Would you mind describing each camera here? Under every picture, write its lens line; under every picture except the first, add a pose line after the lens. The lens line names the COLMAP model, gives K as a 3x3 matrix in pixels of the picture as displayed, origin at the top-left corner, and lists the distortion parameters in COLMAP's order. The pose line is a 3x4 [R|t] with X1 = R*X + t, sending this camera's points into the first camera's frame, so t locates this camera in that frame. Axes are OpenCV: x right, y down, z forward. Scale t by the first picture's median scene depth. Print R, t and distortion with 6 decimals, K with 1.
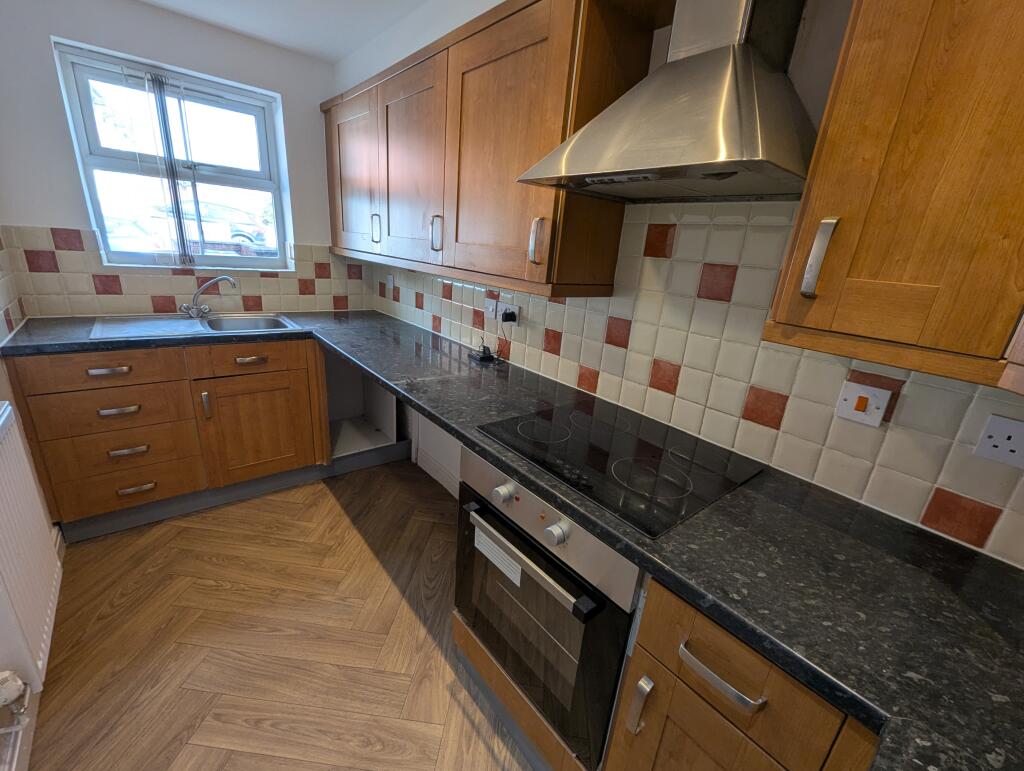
lens RADIAL K [[421.0, 0, 515.2], [0, 421.0, 386.9], [0, 0, 1]] dist [0.002138, 0.000368]
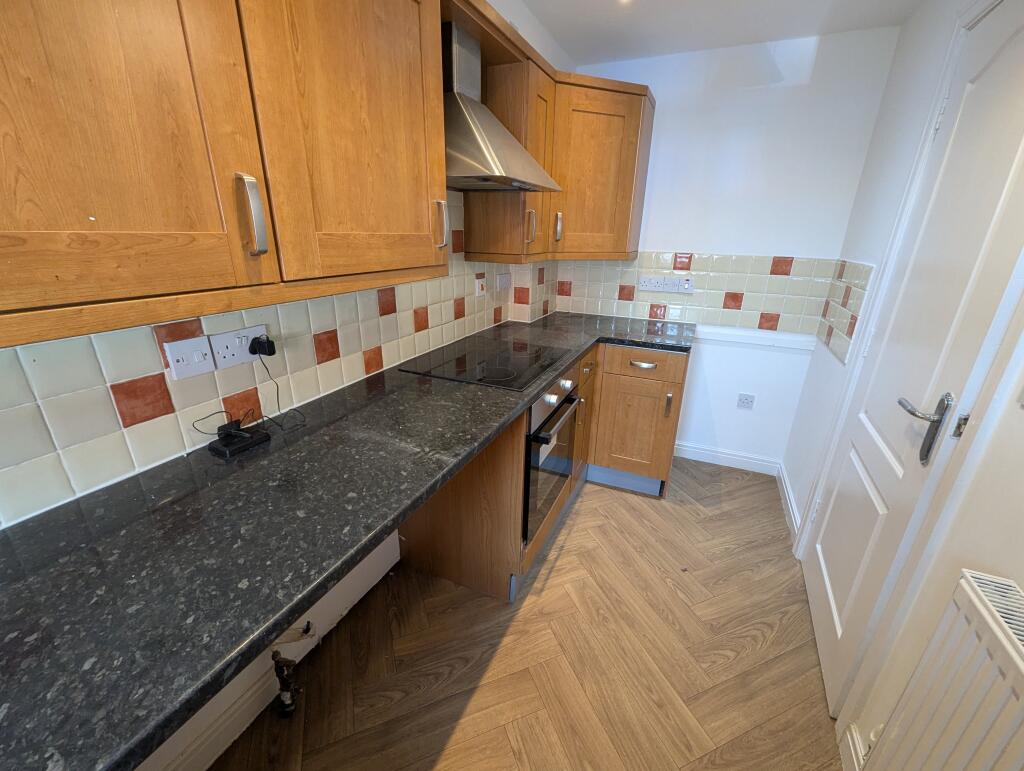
lens RADIAL K [[421.0, 0, 515.0], [0, 421.0, 386.2], [0, 0, 1]] dist [0.002138, 0.000368]
pose [[-0.428846, -0.399654, 0.810165, -0.862374], [0.231728, 0.818145, 0.526252, -0.448501], [-0.873151, 0.413419, -0.258248, 1.094962]]
